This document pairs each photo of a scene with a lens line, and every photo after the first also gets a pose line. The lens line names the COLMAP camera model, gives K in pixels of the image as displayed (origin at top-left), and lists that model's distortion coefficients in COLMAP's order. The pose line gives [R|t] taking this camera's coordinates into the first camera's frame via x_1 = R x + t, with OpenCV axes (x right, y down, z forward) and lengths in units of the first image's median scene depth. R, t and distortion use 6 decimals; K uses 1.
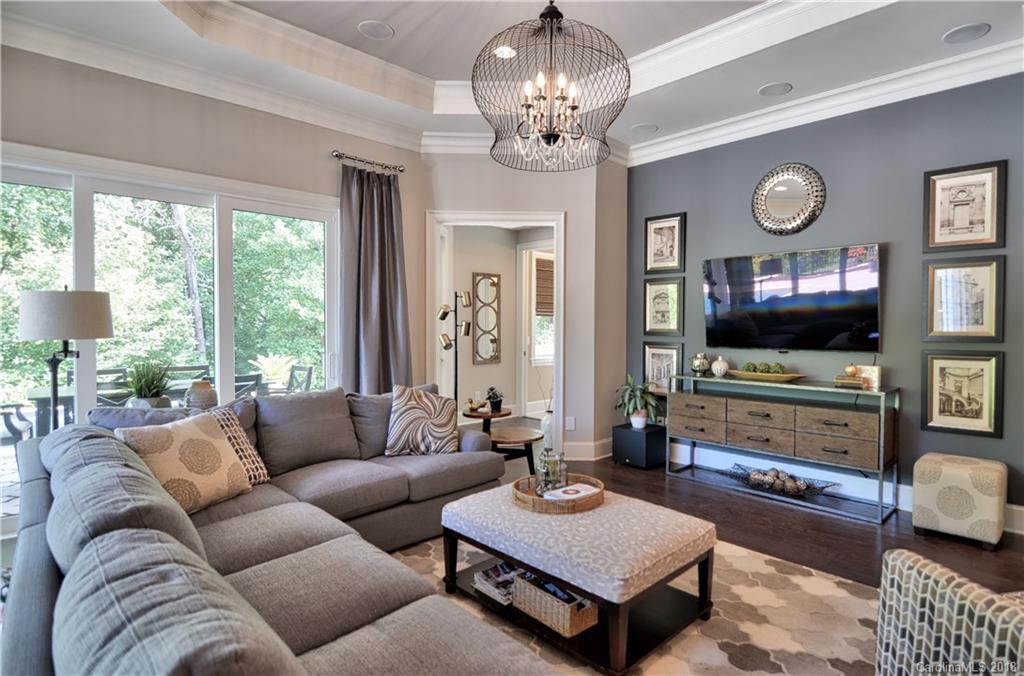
lens RADIAL K [[531.8, 0, 554.2], [0, 531.8, 340.6], [0, 0, 1]] dist [-0.015899, -0.000302]
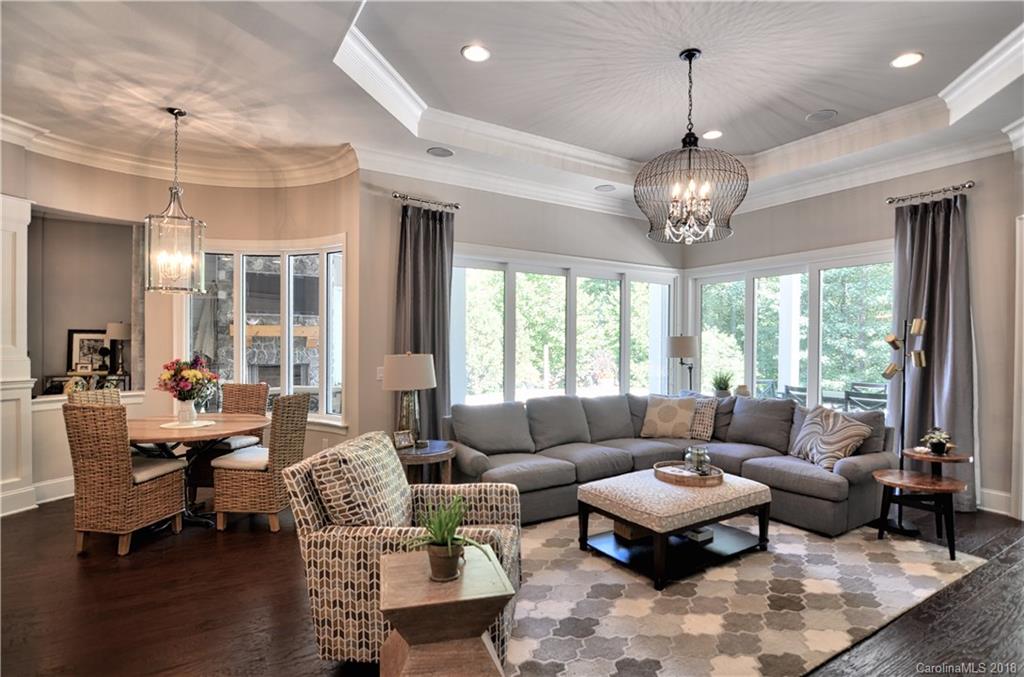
lens RADIAL K [[515.3, 0, 517.3], [0, 515.3, 350.8], [0, 0, 1]] dist [-0.015391, -0.001581]
pose [[-0.239215, 0.008635, -0.970928, 0.783115], [-0.034361, 0.999259, 0.017353, -0.025889], [0.970359, 0.037513, -0.238741, 0.479384]]
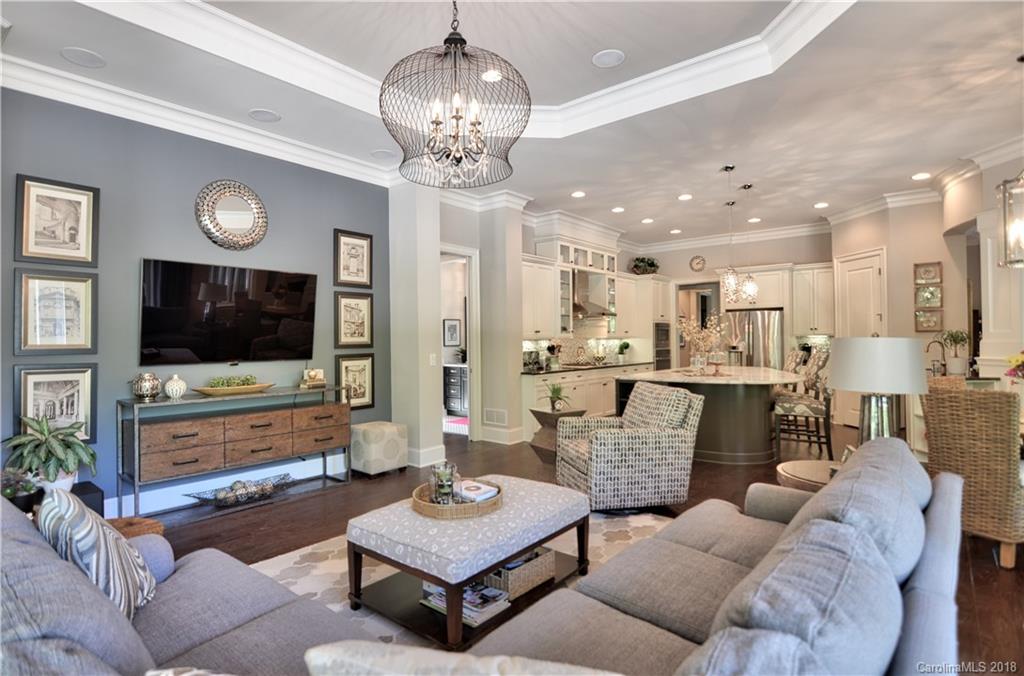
lens RADIAL K [[510.9, 0, 498.3], [0, 510.9, 331.4], [0, 0, 1]] dist [-0.015438, -0.000661]
pose [[-0.068855, 0.008255, 0.997593, -0.545020], [0.035064, 0.999368, -0.005850, -0.017457], [-0.997010, 0.034577, -0.069101, 0.534381]]
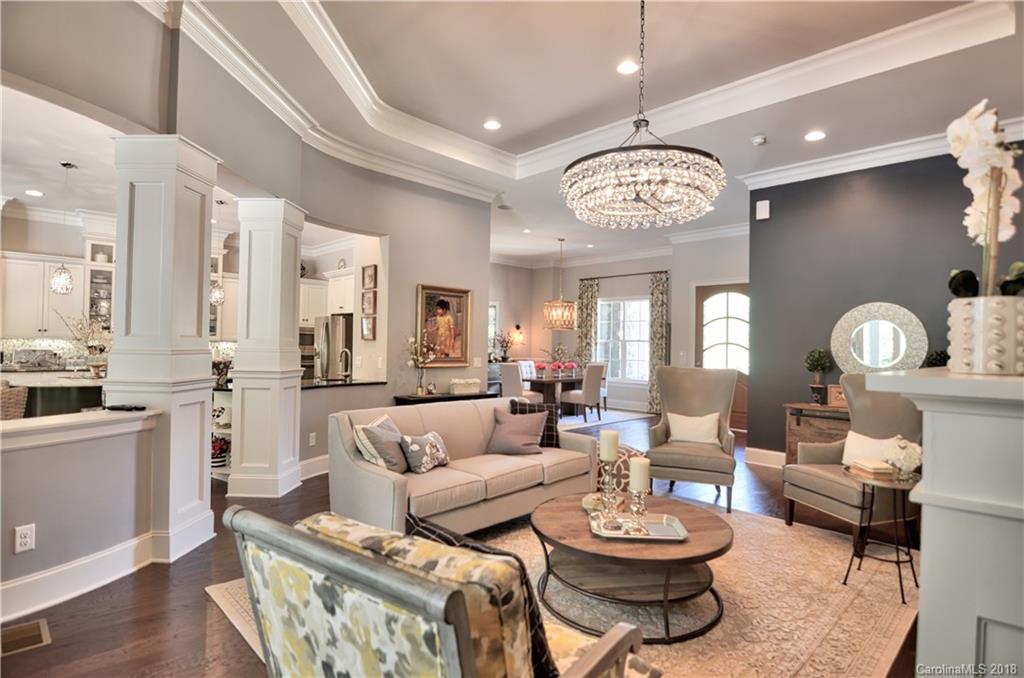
lens RADIAL K [[518.6, 0, 512.0], [0, 518.6, 339.0], [0, 0, 1]] dist [-0.008605, -0.000216]
pose [[0.013749, 0.008524, 0.999869, -0.554846], [0.008471, 0.999927, -0.008641, 0.029597], [-0.999870, 0.008589, 0.013675, -1.124616]]
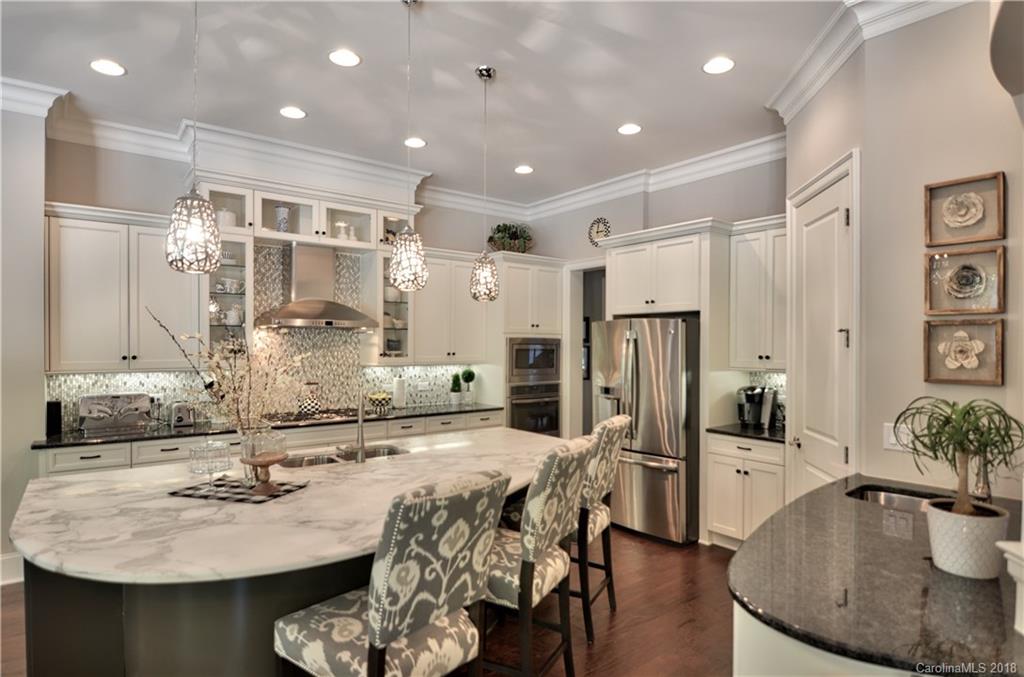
lens RADIAL K [[556.2, 0, 517.3], [0, 556.2, 346.7], [0, 0, 1]] dist [0.001260, -0.000260]
pose [[0.130214, -0.009688, 0.991439, 0.194643], [0.022654, 0.999720, 0.006793, -0.030733], [-0.991227, 0.021575, 0.130397, -0.403172]]
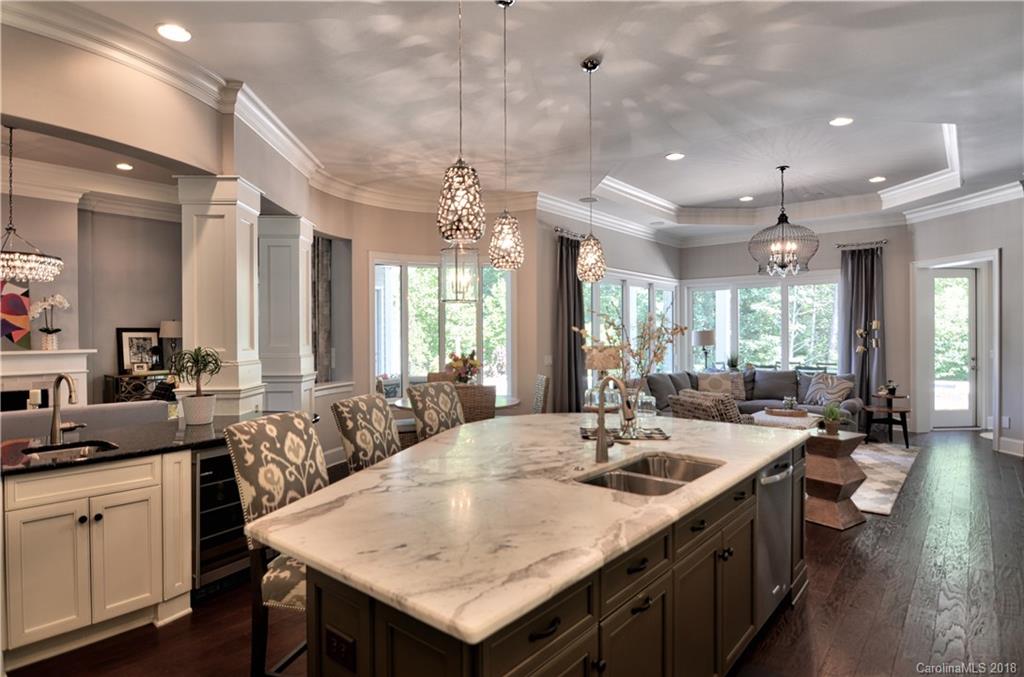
lens RADIAL K [[566.1, 0, 499.5], [0, 566.1, 339.2], [0, 0, 1]] dist [-0.009690, -0.002447]
pose [[0.069245, 0.004057, -0.997591, 1.358048], [-0.022001, 0.999755, 0.002538, -0.012036], [0.997357, 0.021773, 0.069317, -0.266043]]
